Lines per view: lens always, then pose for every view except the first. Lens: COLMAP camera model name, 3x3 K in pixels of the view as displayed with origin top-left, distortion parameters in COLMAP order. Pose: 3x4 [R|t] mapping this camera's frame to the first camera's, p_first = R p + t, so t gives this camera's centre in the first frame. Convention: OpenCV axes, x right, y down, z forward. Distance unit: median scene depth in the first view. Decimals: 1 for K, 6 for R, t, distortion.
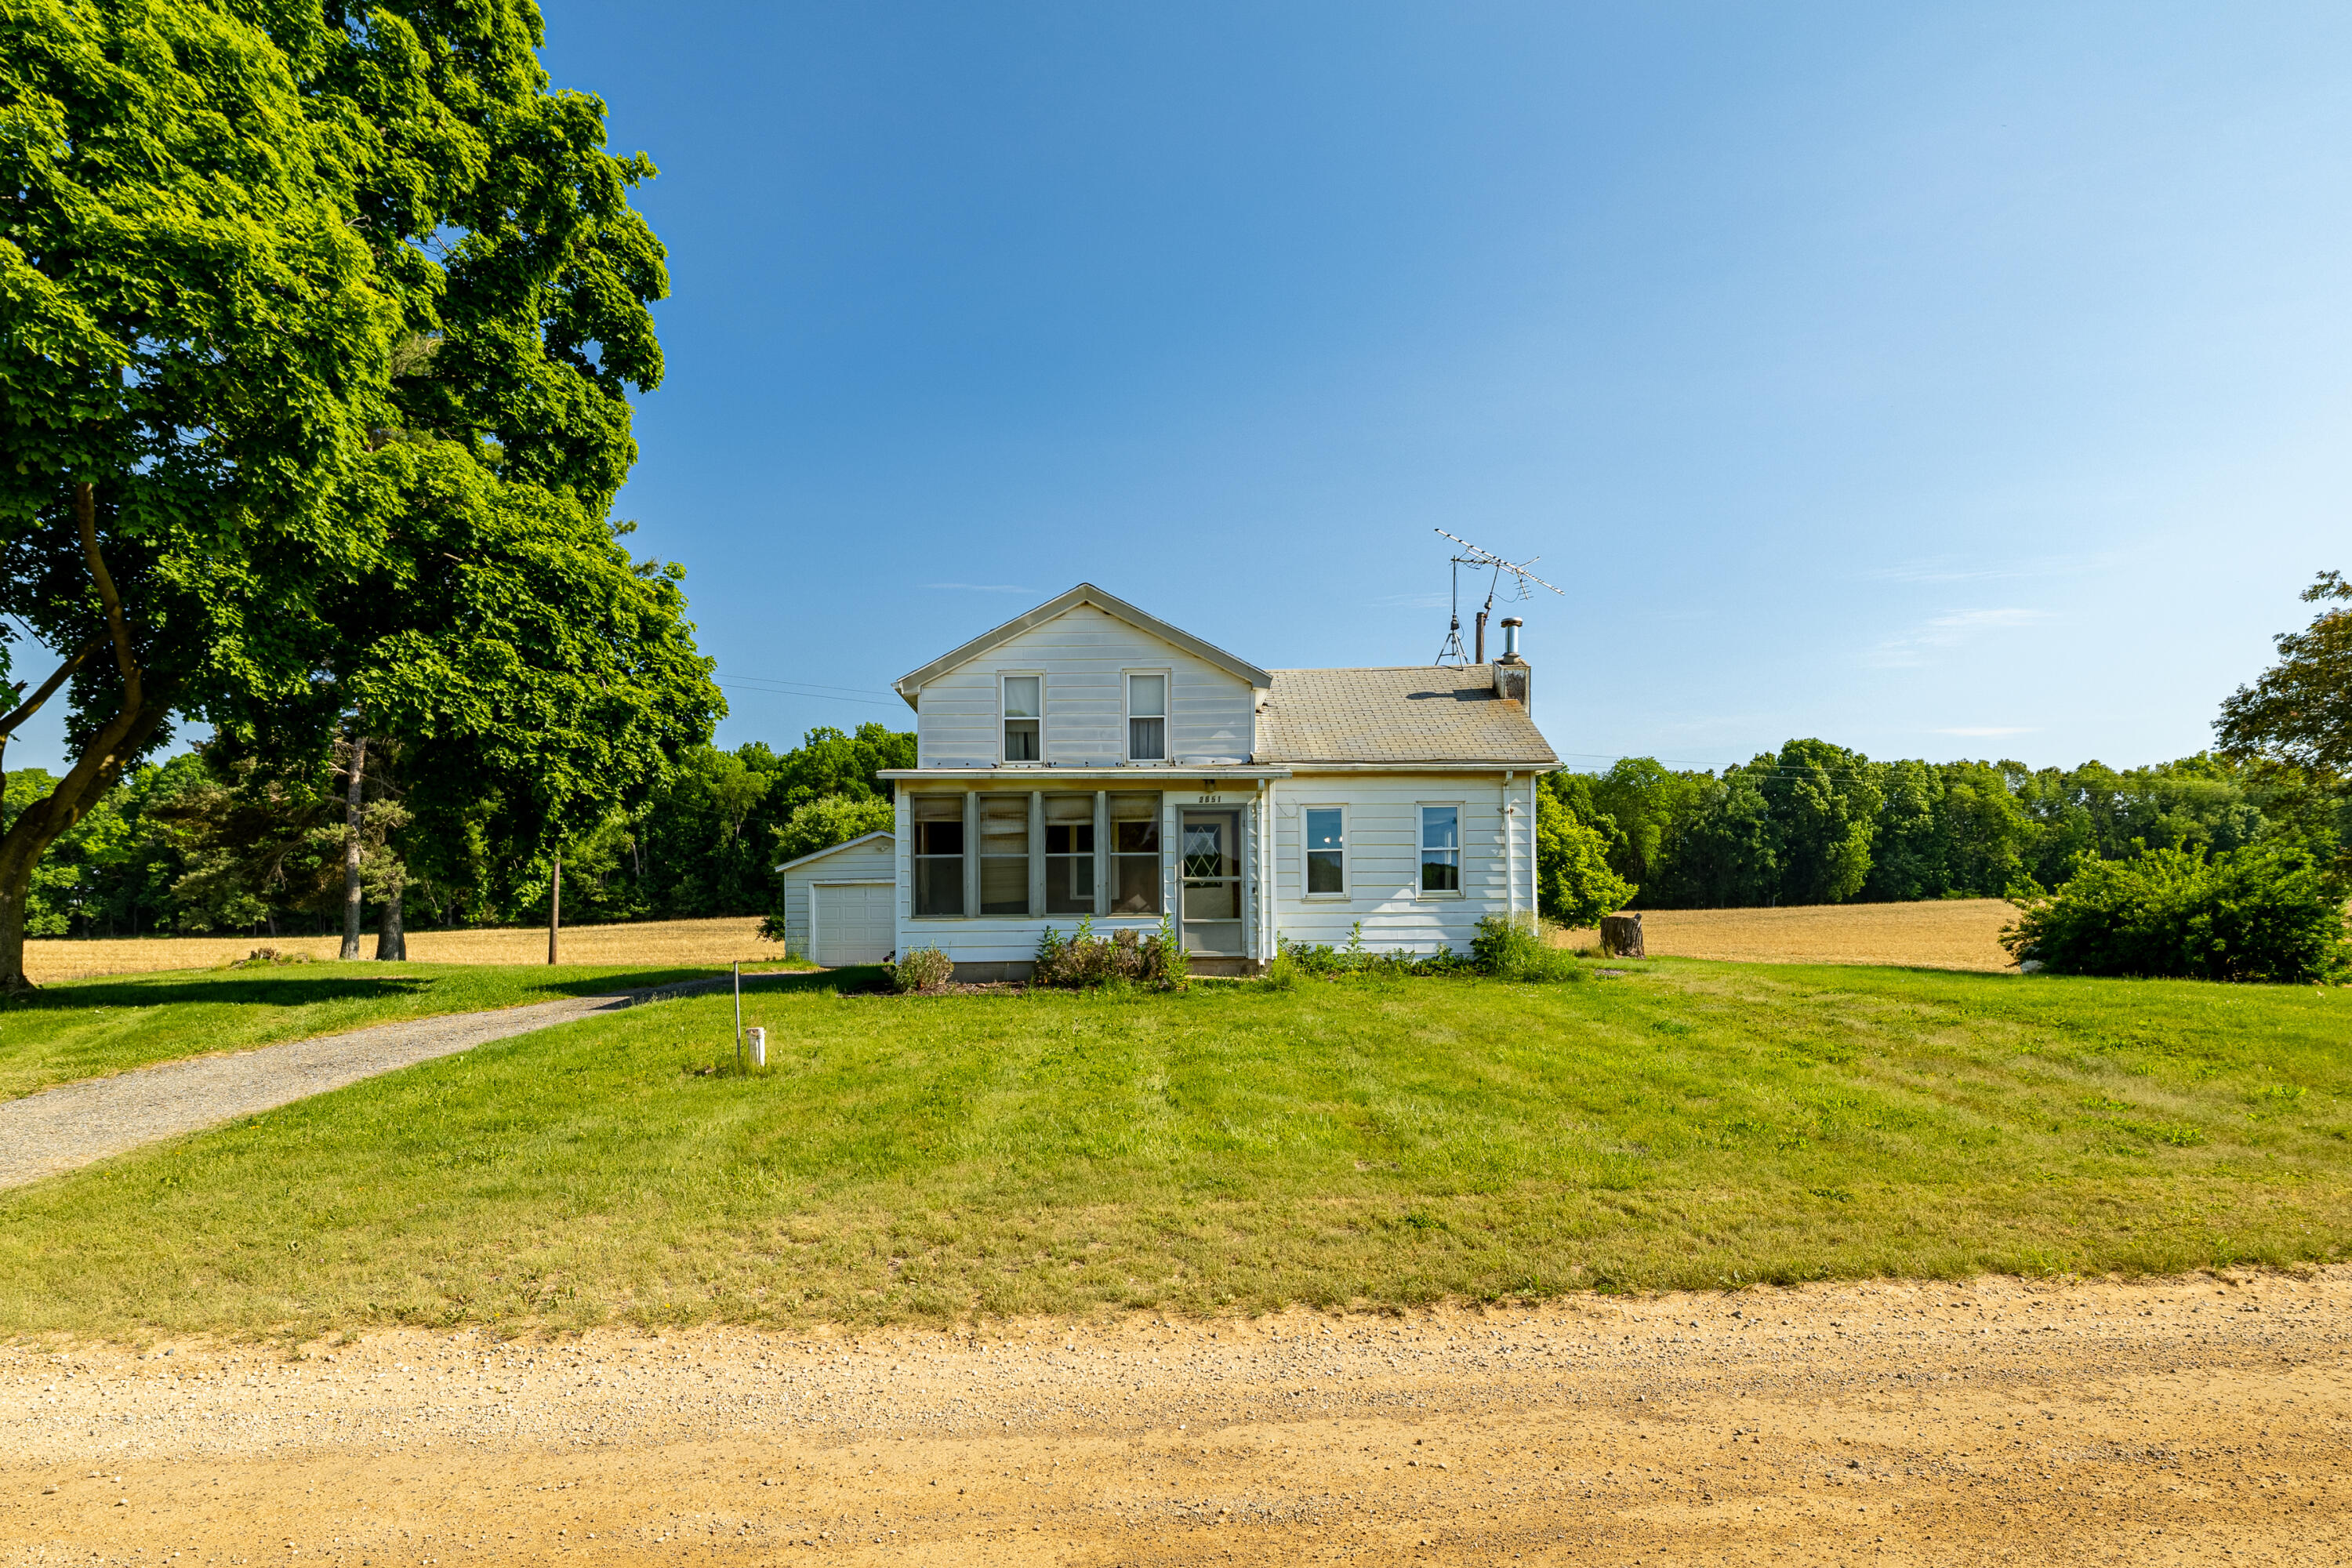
lens RADIAL K [[1380.6, 0, 1123.2], [0, 1380.6, 943.2], [0, 0, 1]] dist [-0.001729, -0.000605]
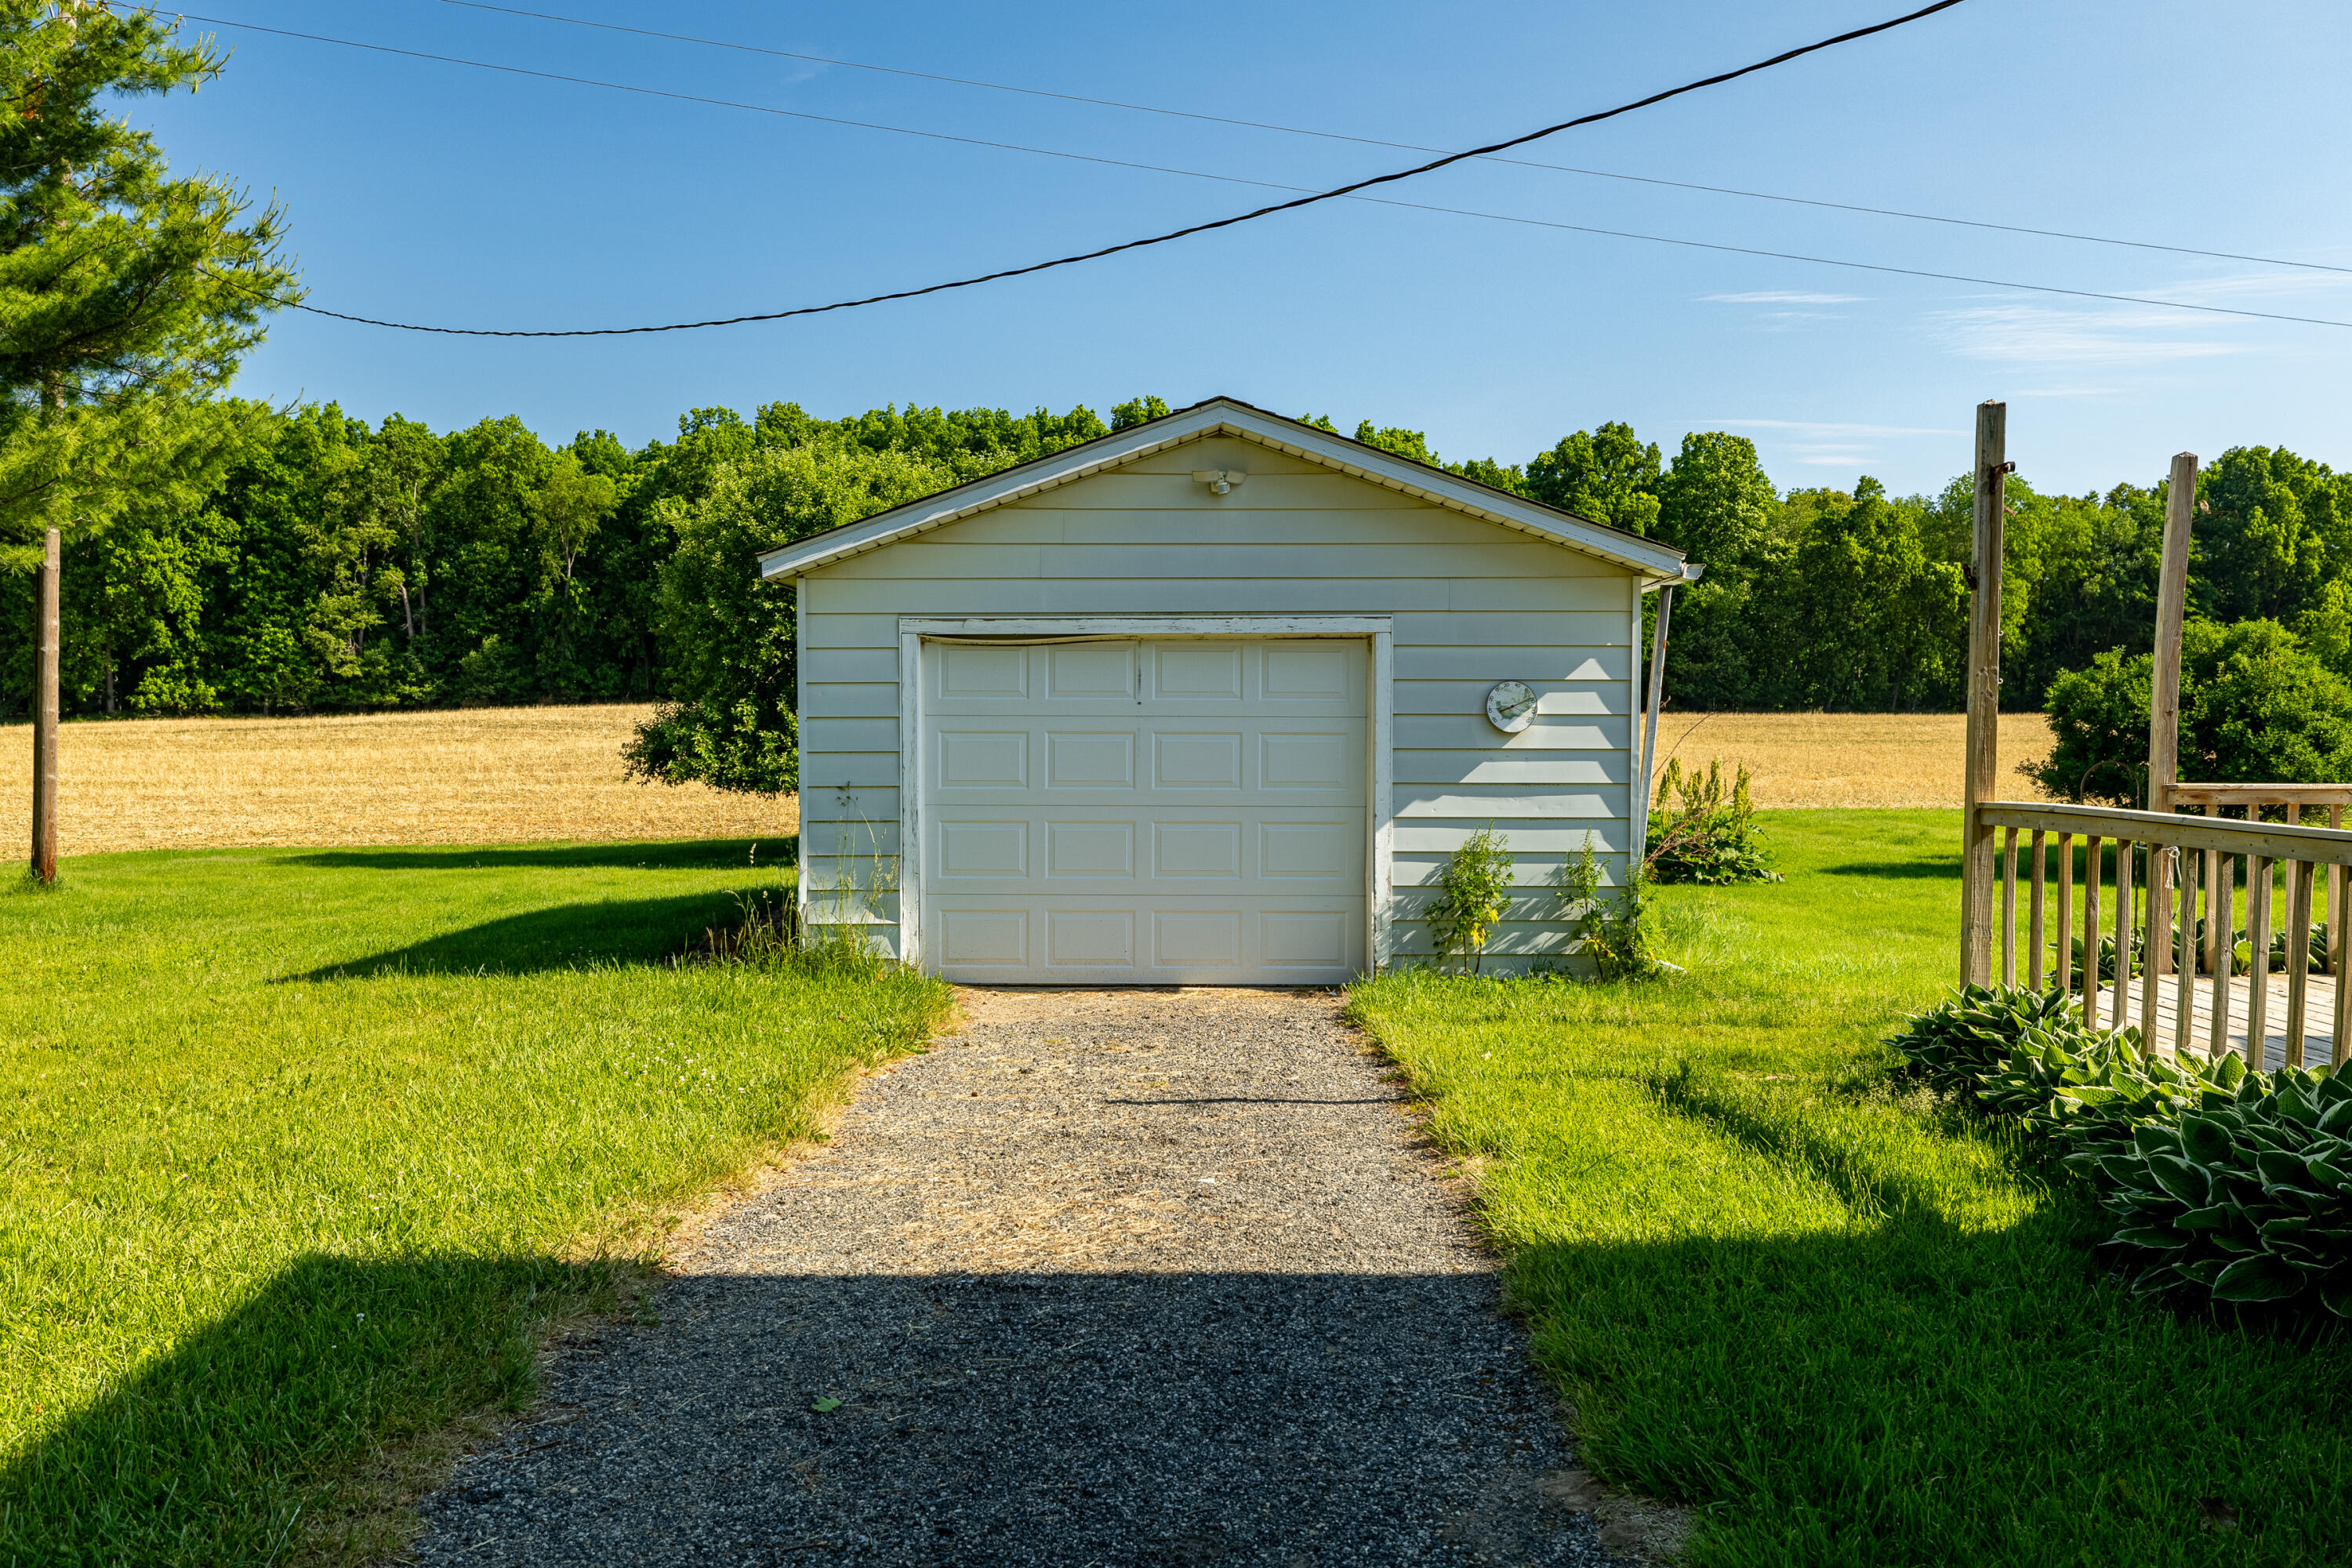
lens RADIAL K [[1958.4, 0, 1144.4], [0, 1958.4, 837.0], [0, 0, 1]] dist [0.003135, -0.001372]
pose [[0.999780, 0.013316, 0.016192, -0.031311], [-0.014009, 0.998956, 0.043485, -0.001388], [-0.015596, -0.043702, 0.998923, 0.101892]]
